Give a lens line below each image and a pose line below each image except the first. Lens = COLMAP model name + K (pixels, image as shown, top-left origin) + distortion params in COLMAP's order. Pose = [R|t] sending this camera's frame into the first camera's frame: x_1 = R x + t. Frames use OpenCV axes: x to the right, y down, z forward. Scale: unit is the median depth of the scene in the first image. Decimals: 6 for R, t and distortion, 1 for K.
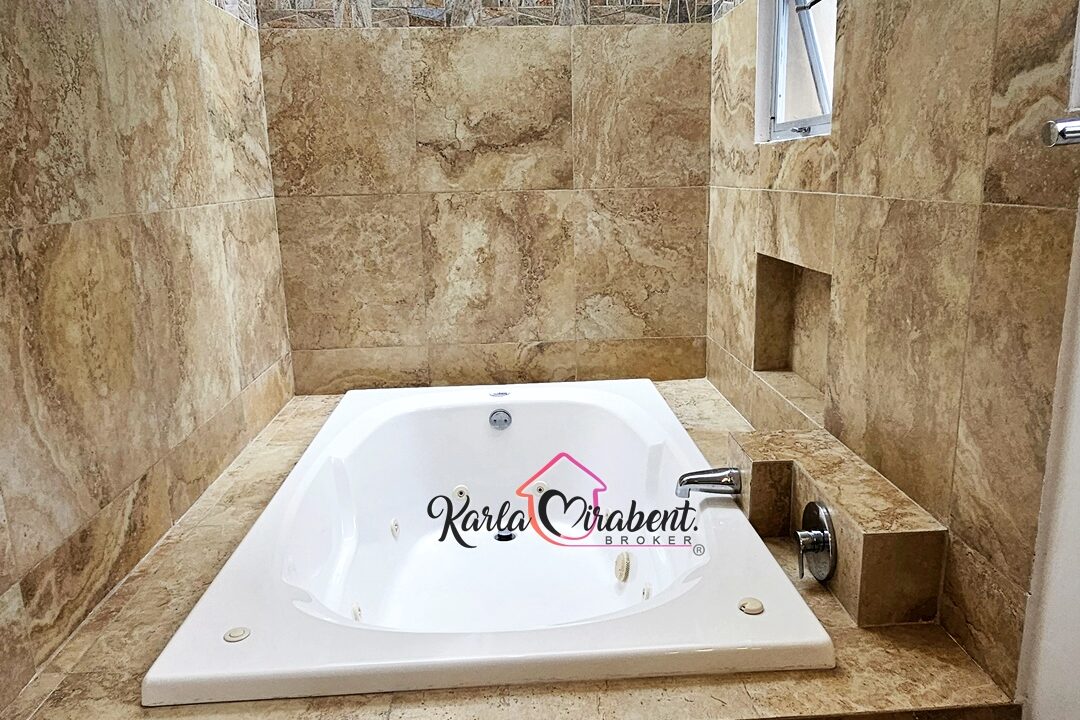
lens RADIAL K [[789.3, 0, 540.6], [0, 789.3, 360.0], [0, 0, 1]] dist [-0.001114, 0.009827]
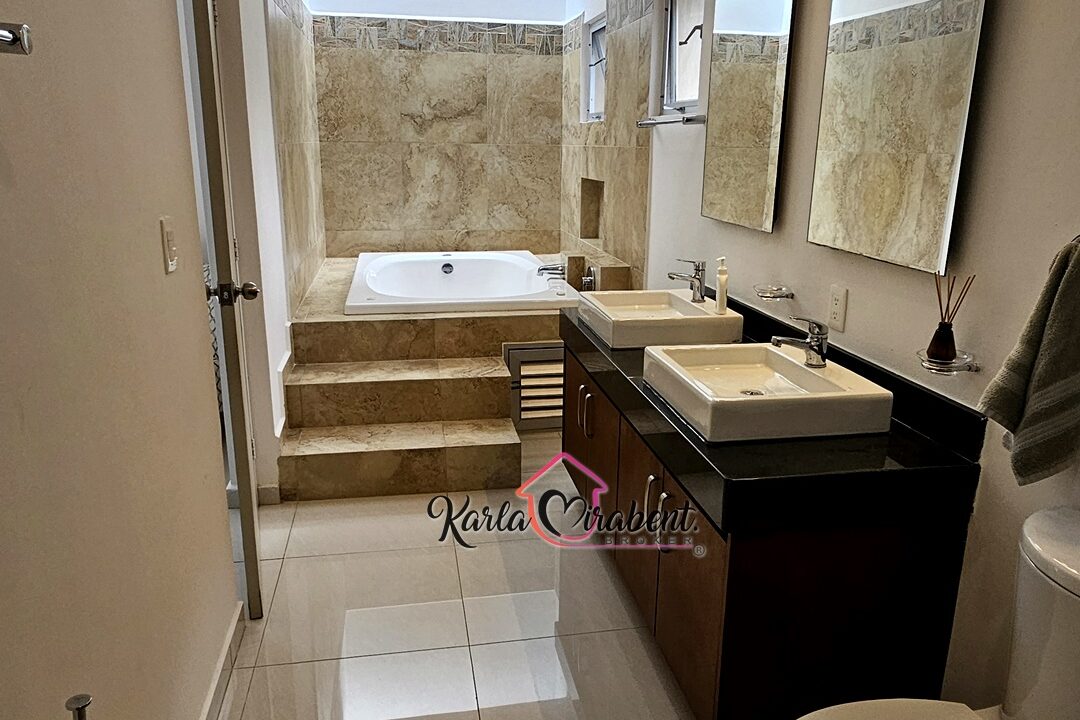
lens RADIAL K [[789.3, 0, 539.3], [0, 789.3, 357.0], [0, 0, 1]] dist [-0.001114, 0.009827]
pose [[0.990243, 0.001189, 0.139346, -0.093310], [-0.005570, 0.999502, 0.031057, 0.218345], [-0.139240, -0.031530, 0.989757, -0.833068]]
